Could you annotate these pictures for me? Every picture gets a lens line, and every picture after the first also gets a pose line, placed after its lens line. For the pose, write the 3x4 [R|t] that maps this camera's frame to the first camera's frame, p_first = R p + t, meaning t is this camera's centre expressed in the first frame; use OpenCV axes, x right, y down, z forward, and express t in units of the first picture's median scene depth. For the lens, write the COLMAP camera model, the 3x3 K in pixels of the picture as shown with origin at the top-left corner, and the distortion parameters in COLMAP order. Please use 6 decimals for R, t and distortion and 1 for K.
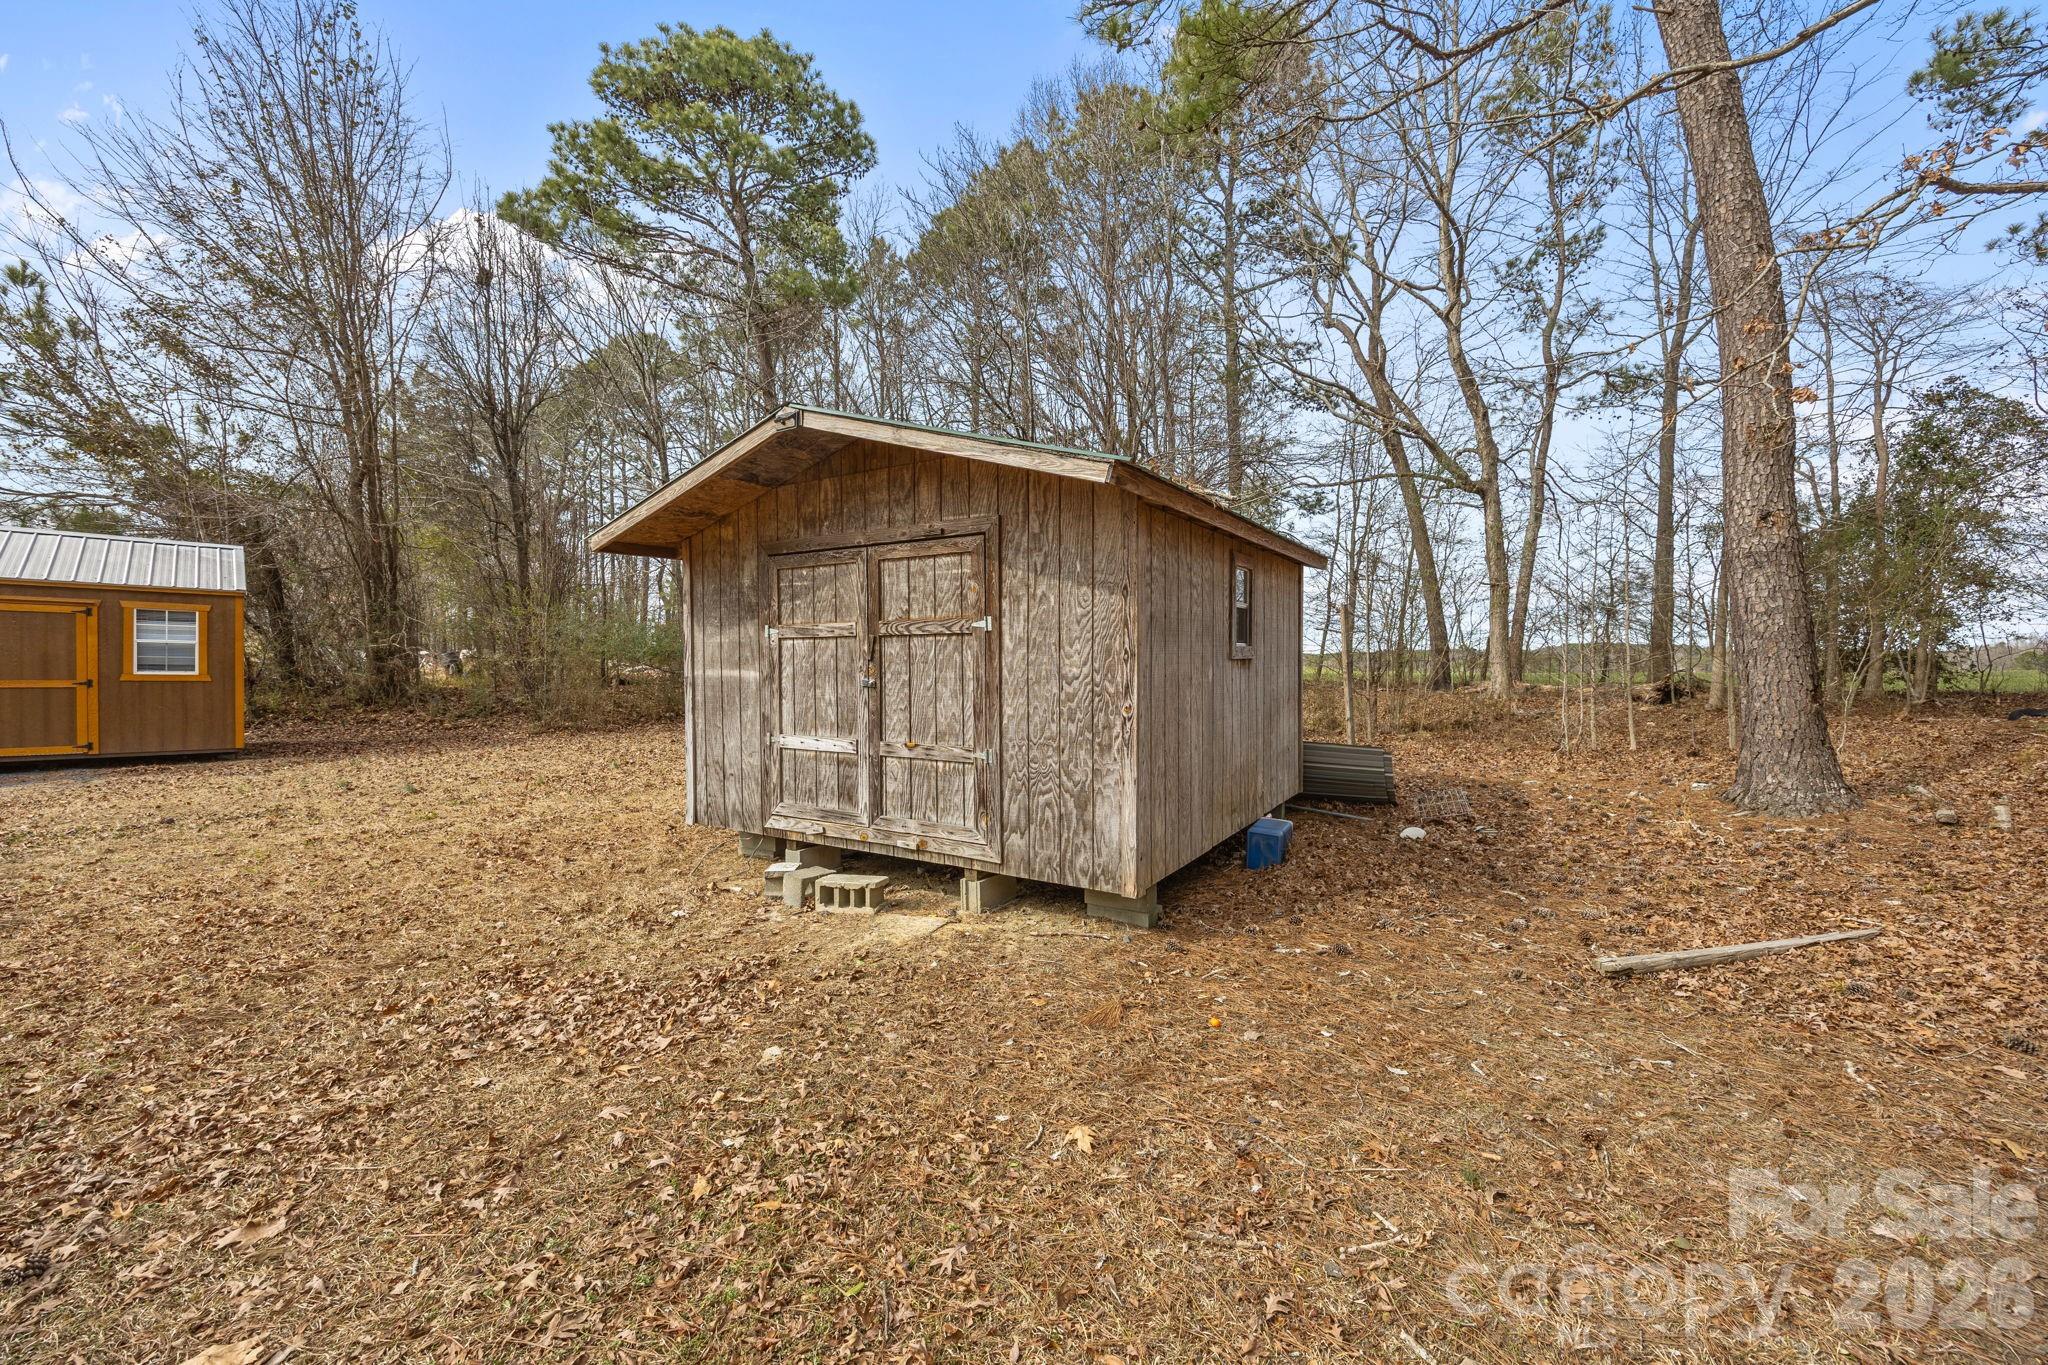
lens RADIAL K [[784.6, 0, 1047.1], [0, 784.6, 690.4], [0, 0, 1]] dist [0.000856, 0.000083]
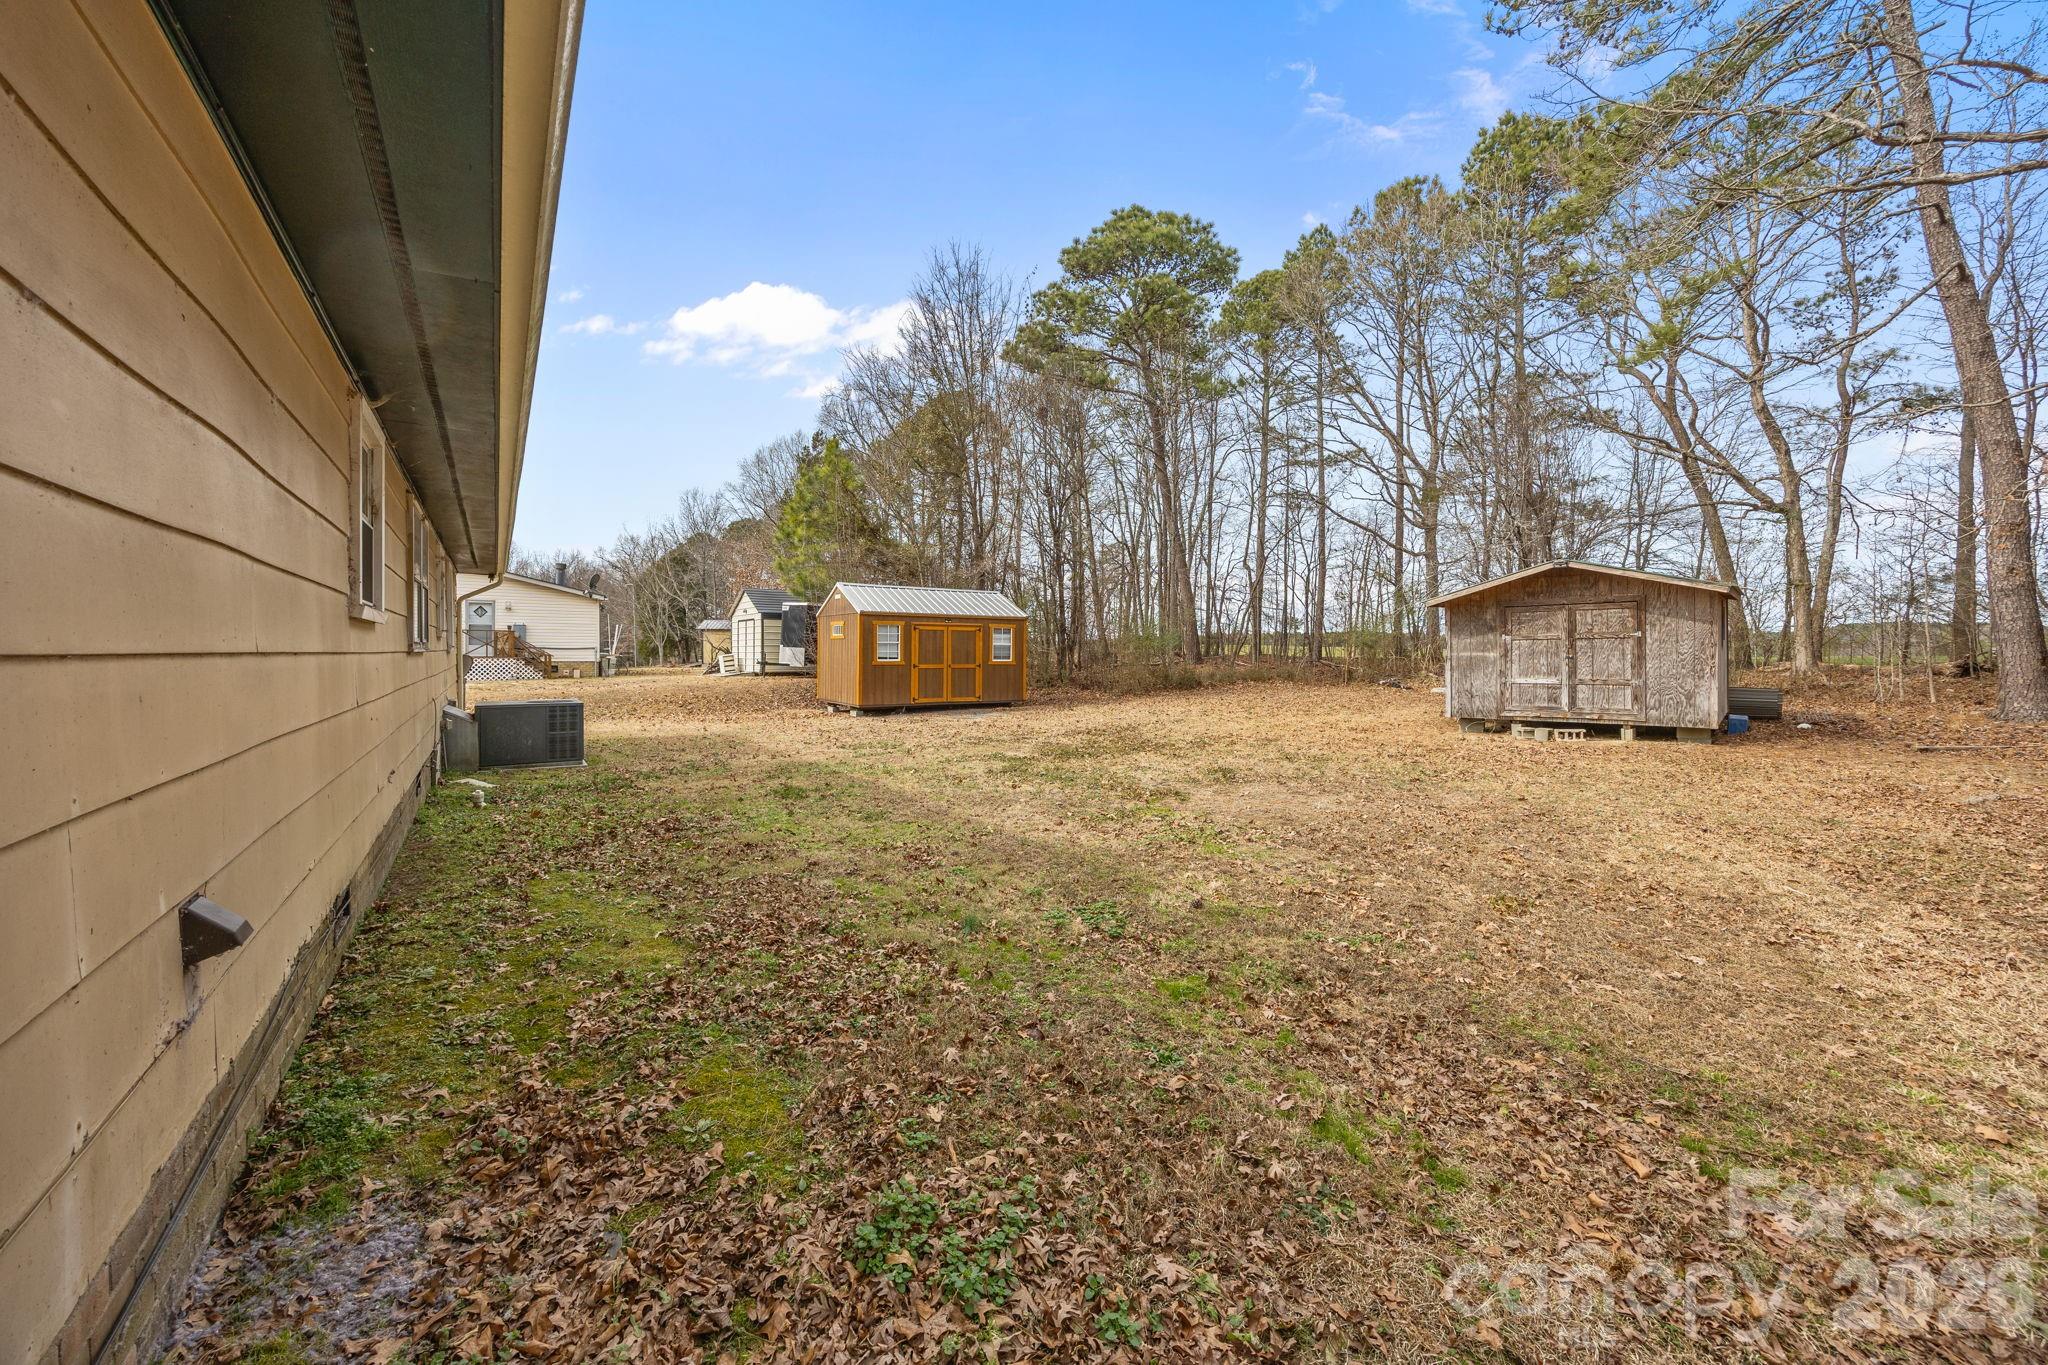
lens RADIAL K [[788.3, 0, 1022.9], [0, 788.3, 668.7], [0, 0, 1]] dist [-0.000308, -0.000039]
pose [[0.975312, -0.005431, -0.220763, -0.659337], [0.001638, 0.999848, -0.017361, 0.034153], [0.220823, 0.016571, 0.975173, -0.911683]]
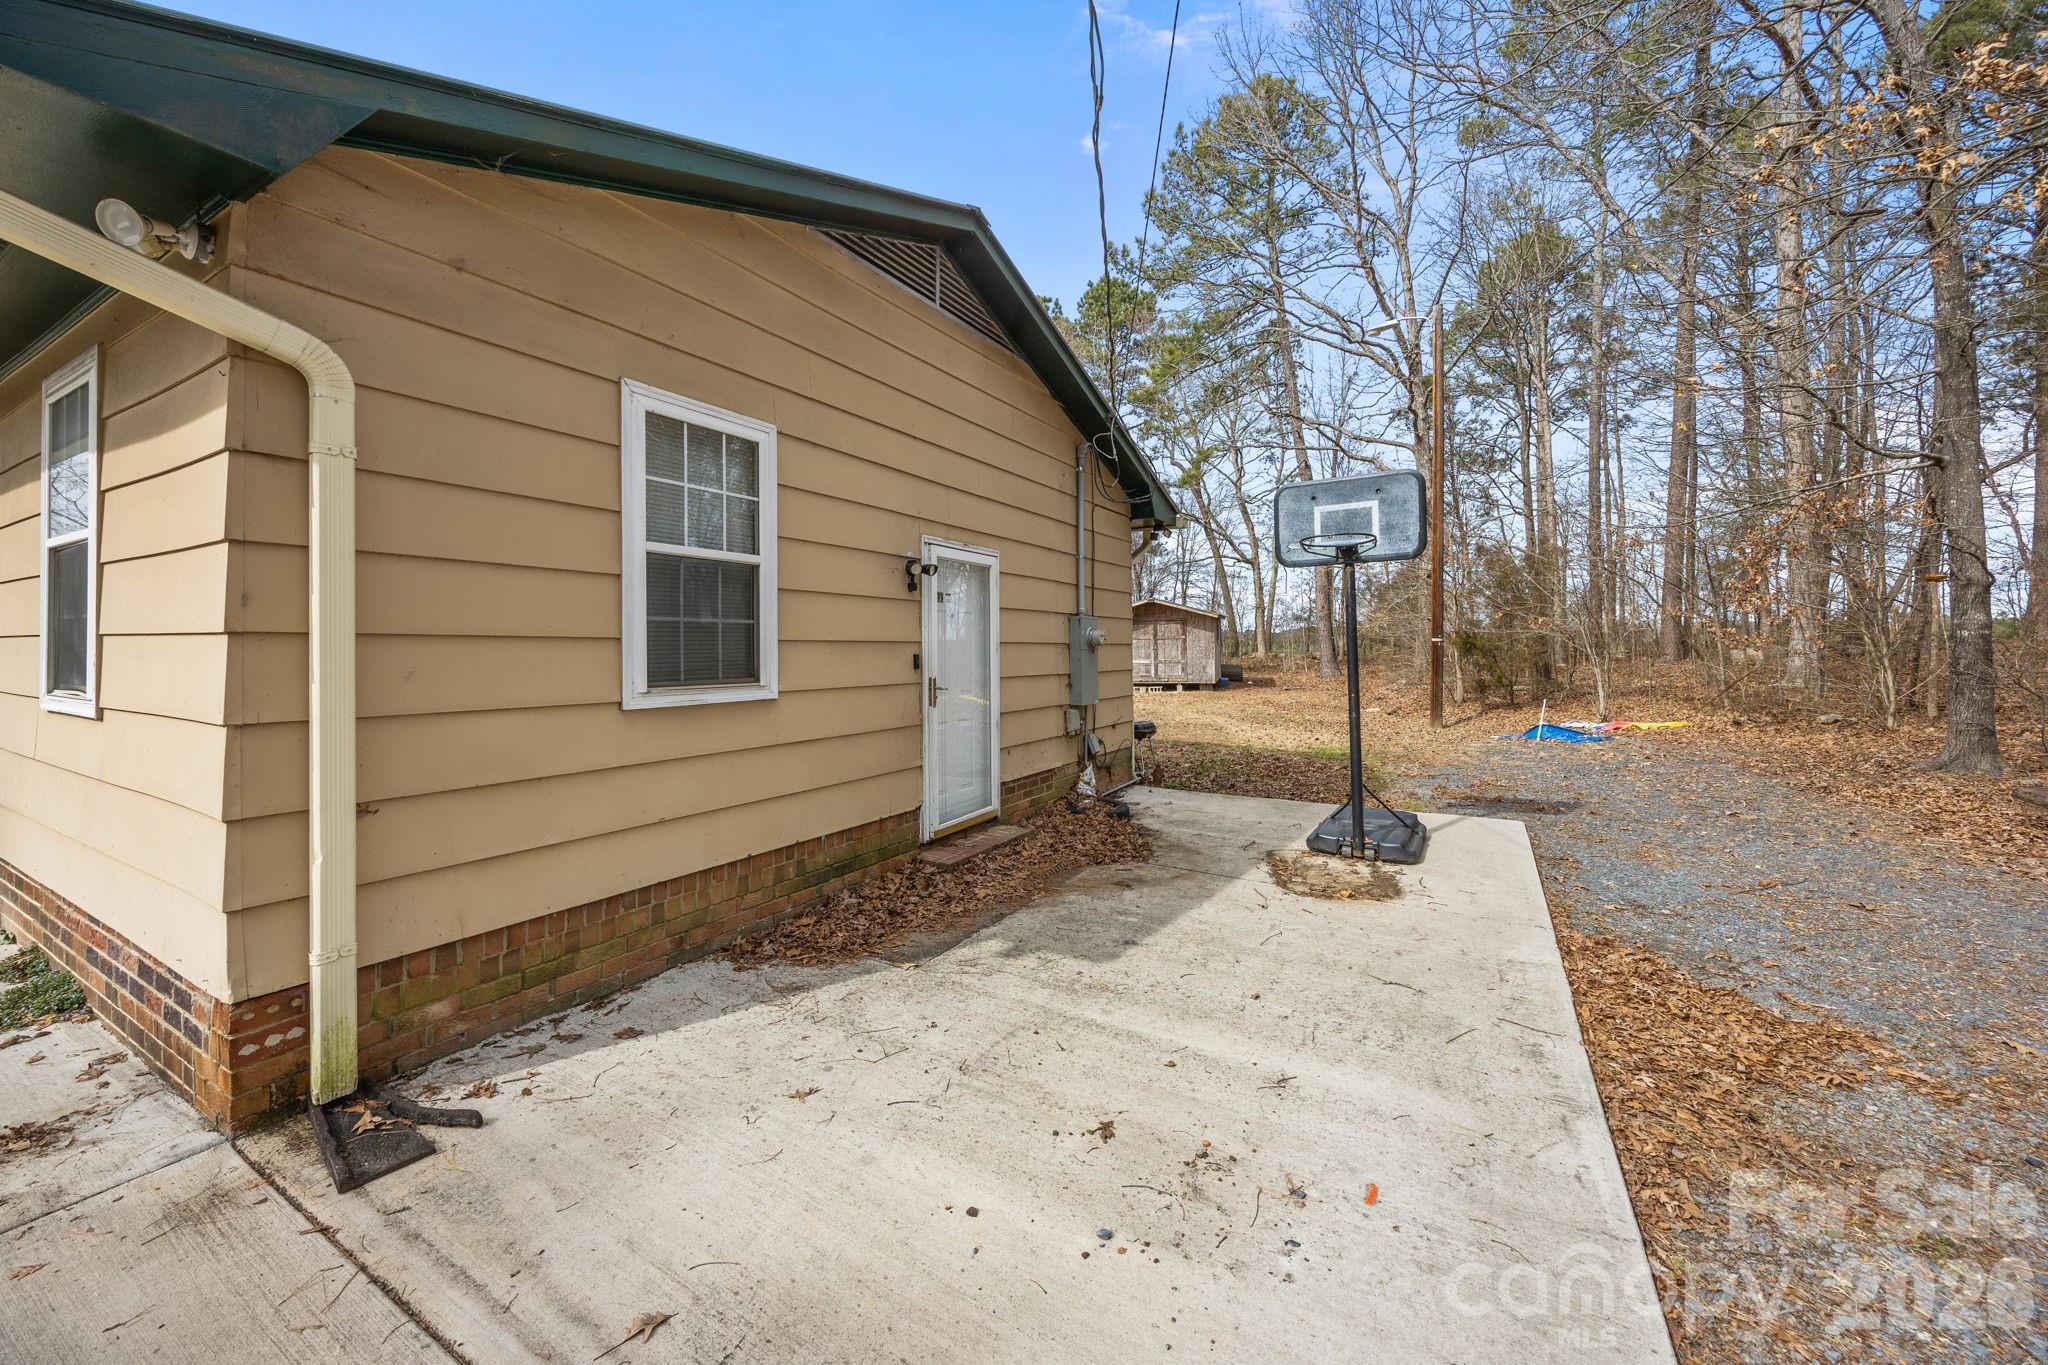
lens RADIAL K [[792.2, 0, 1019.8], [0, 792.2, 653.8], [0, 0, 1]] dist [-0.000334, -0.000002]
pose [[0.971999, -0.014389, 0.234545, -1.034416], [0.021428, 0.999392, -0.027492, 0.066370], [-0.234007, 0.031748, 0.971716, -1.704408]]
